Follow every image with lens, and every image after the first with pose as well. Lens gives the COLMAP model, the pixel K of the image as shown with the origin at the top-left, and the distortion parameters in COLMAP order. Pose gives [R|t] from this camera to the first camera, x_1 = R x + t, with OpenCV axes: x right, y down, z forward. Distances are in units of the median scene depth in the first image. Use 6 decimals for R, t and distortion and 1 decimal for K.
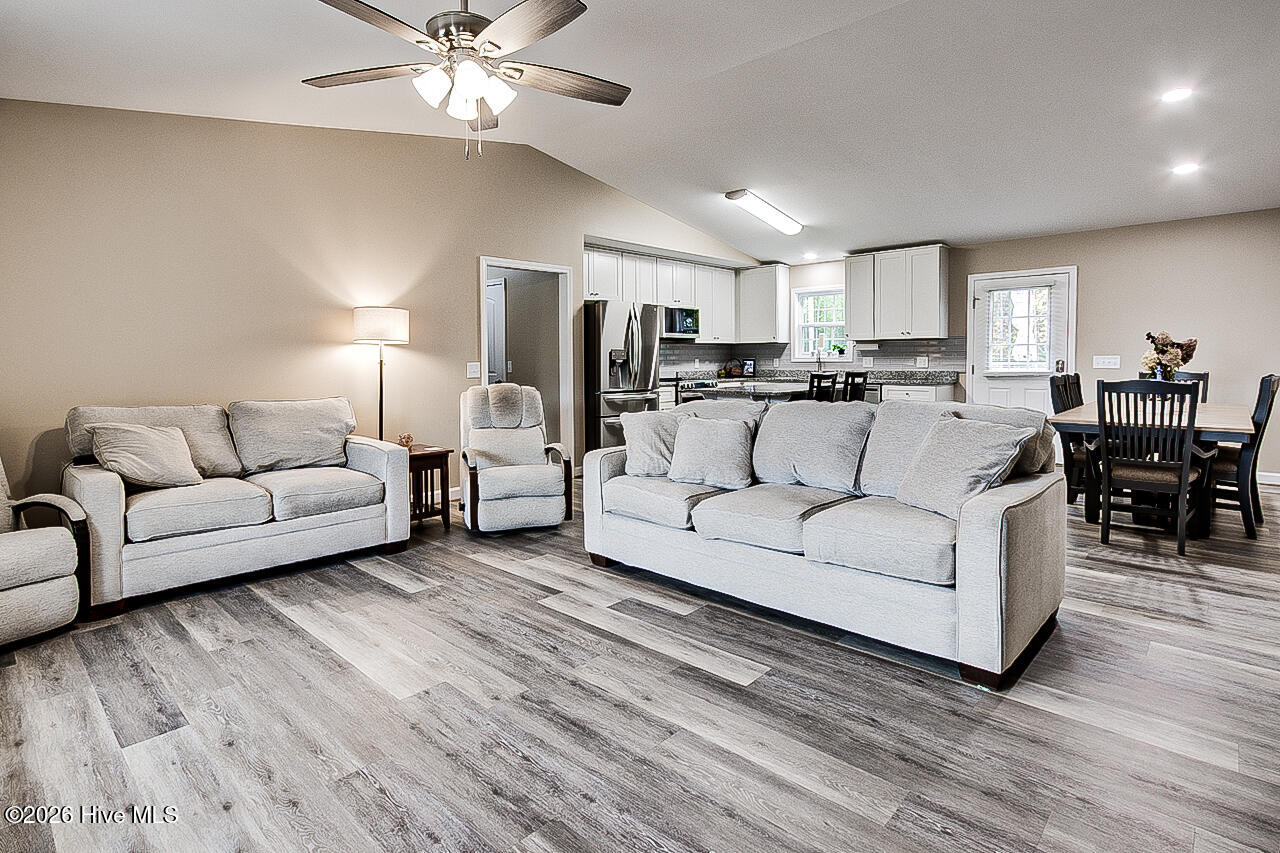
lens RADIAL K [[656.6, 0, 640.0], [0, 656.6, 426.5], [0, 0, 1]] dist [0.000196, 0.000017]
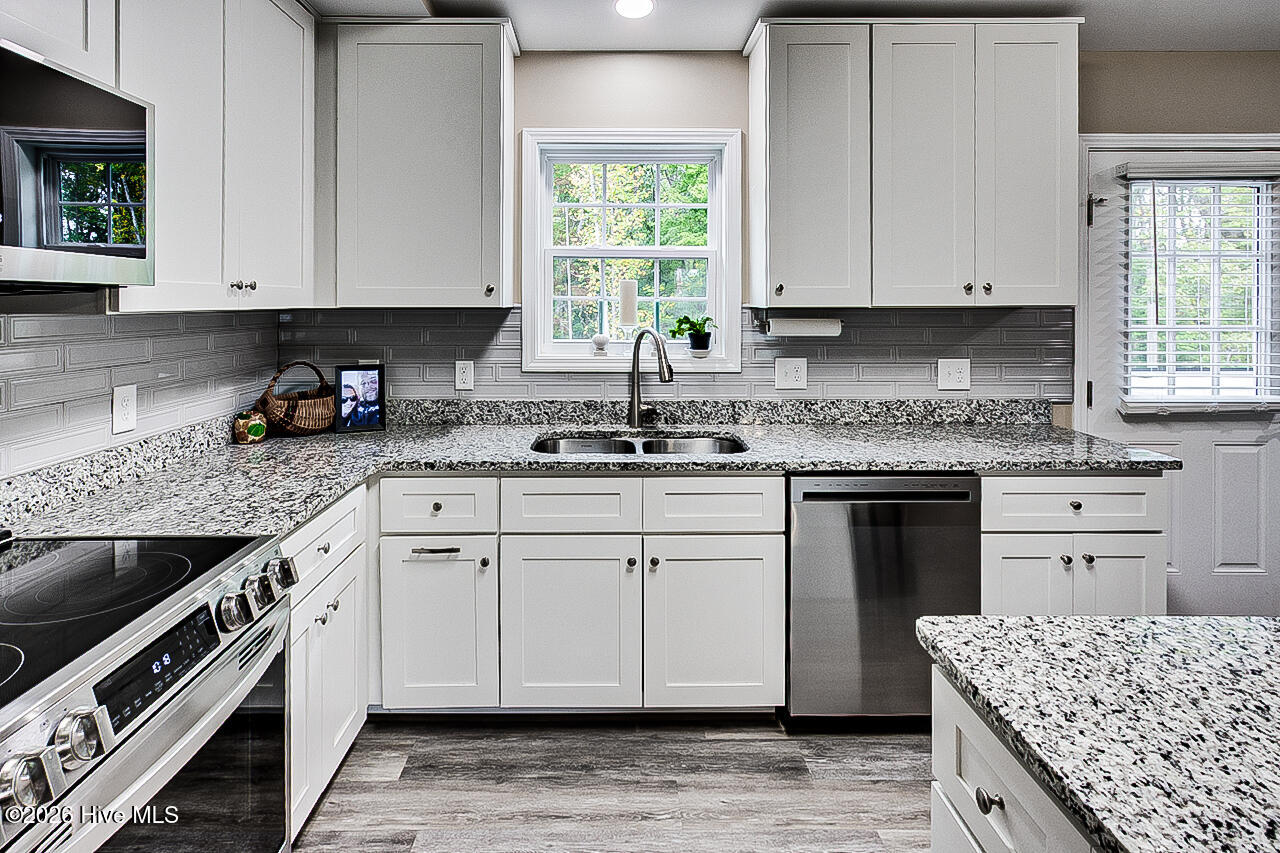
lens RADIAL K [[644.0, 0, 640.0], [0, 644.0, 426.5], [0, 0, 1]] dist [-0.002048, -0.000331]
pose [[0.699370, -0.123720, 0.703971, 0.060008], [0.064965, 0.991832, 0.109770, -0.104880], [-0.711801, -0.031037, 0.701695, 0.774663]]
